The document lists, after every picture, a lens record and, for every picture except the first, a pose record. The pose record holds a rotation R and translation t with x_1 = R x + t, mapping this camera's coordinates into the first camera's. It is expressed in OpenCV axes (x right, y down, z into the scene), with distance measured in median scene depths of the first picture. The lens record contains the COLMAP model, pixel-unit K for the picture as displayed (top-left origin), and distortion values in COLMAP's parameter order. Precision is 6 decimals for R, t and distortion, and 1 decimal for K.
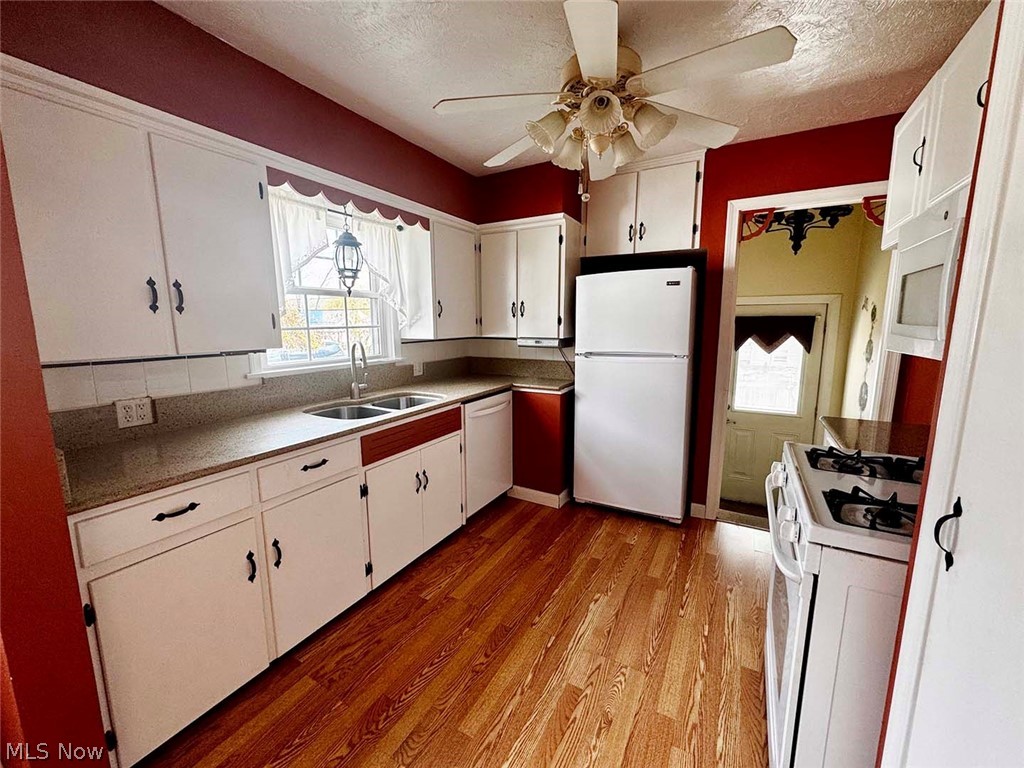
lens RADIAL K [[410.8, 0, 513.4], [0, 410.8, 383.7], [0, 0, 1]] dist [0.001536, 0.000114]
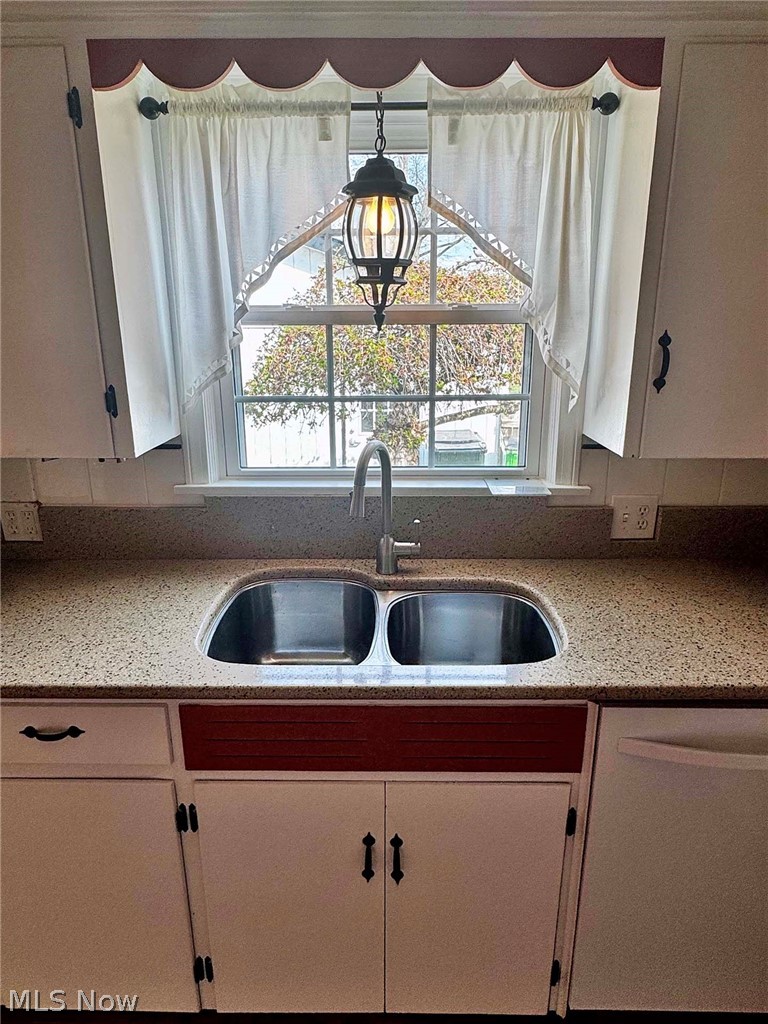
lens RADIAL K [[634.0, 0, 383.7], [0, 634.0, 512.8], [0, 0, 1]] dist [-0.009185, -0.001642]
pose [[0.482650, 0.252625, -0.838588, 0.155373], [-0.133544, 0.967528, 0.214607, -0.164312], [0.865572, 0.008409, 0.500714, 0.661502]]
